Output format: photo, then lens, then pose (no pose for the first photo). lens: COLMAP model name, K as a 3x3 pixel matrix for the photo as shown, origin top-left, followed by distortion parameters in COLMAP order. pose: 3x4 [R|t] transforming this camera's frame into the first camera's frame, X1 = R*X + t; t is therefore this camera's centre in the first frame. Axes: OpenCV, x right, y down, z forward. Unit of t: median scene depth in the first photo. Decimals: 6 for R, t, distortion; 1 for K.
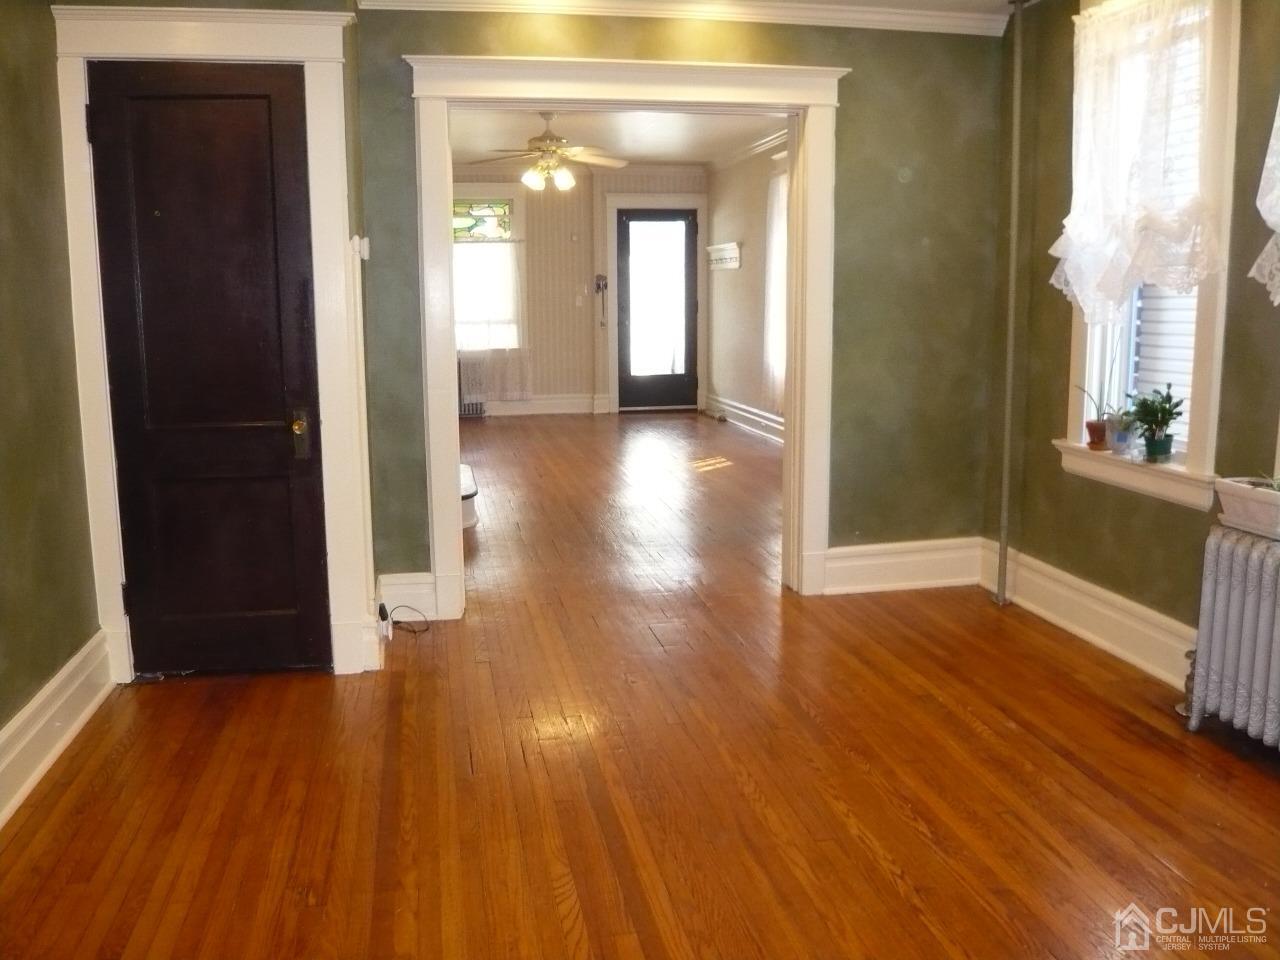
lens RADIAL K [[1087.2, 0, 638.9], [0, 1087.2, 443.6], [0, 0, 1]] dist [-0.104534, 0.046469]
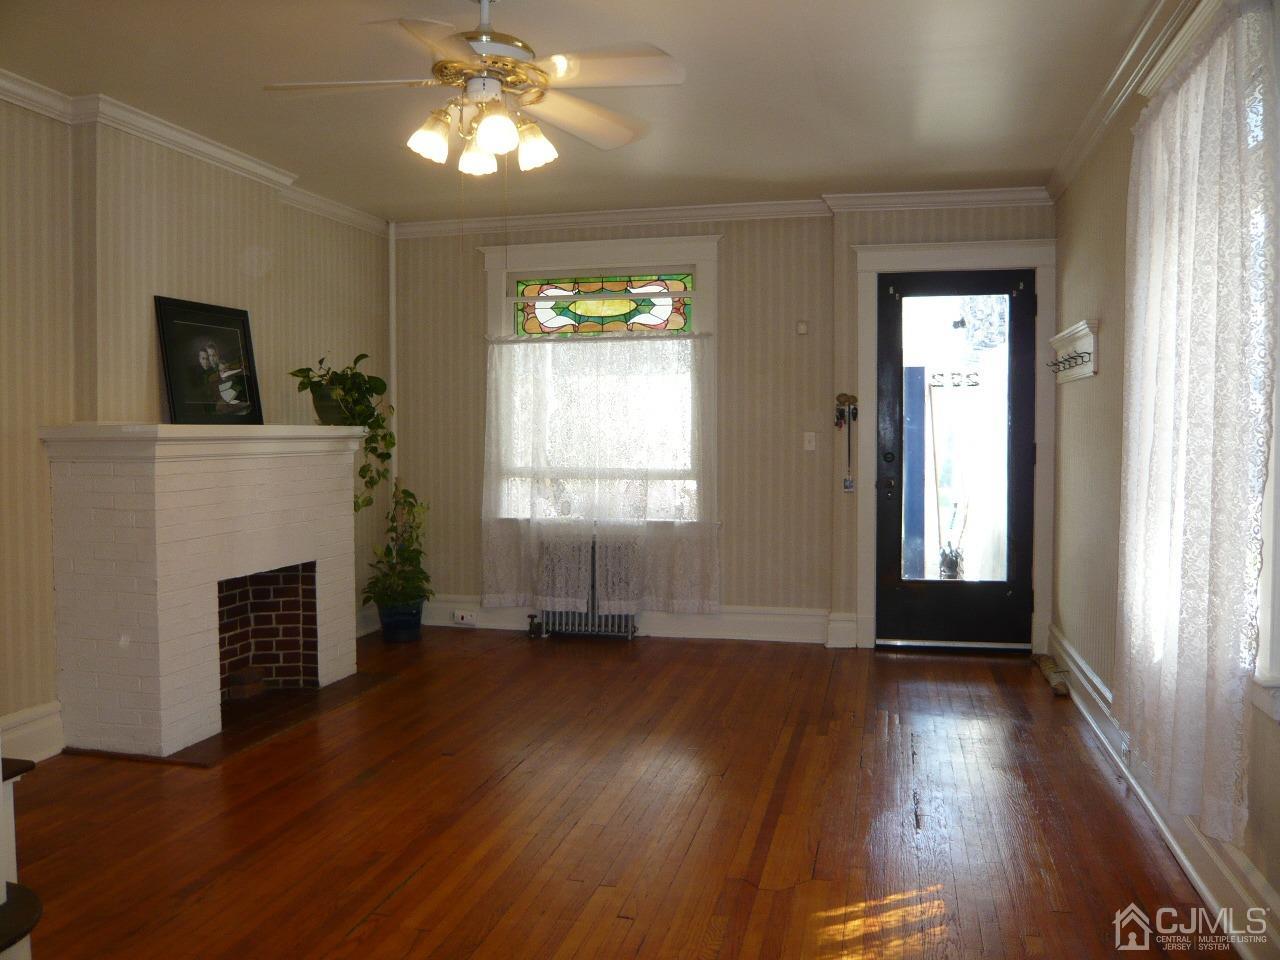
lens RADIAL K [[1087.2, 0, 626.7], [0, 1087.2, 449.4], [0, 0, 1]] dist [-0.104534, 0.046469]
pose [[0.908975, 0.013382, -0.416636, 0.091764], [-0.059767, 0.993342, -0.098488, -0.067485], [0.412544, 0.114425, 0.903722, 0.464446]]
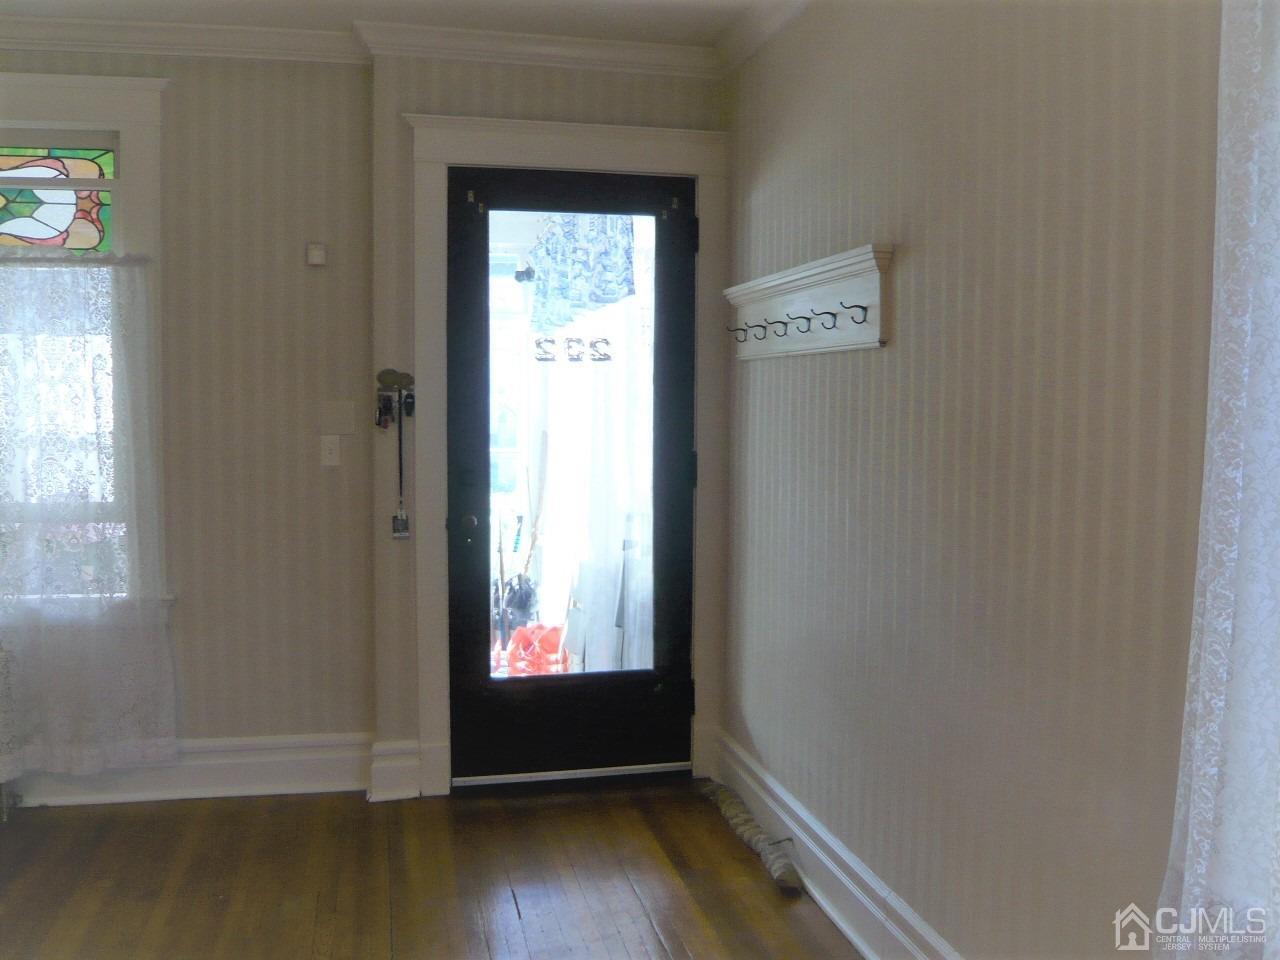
lens RADIAL K [[1087.2, 0, 637.0], [0, 1087.2, 471.2], [0, 0, 1]] dist [-0.104534, 0.046469]
pose [[0.999191, 0.009139, 0.039169, 0.023922], [-0.006483, 0.997705, -0.067399, -0.105016], [-0.039696, 0.067090, 0.996957, 0.681831]]
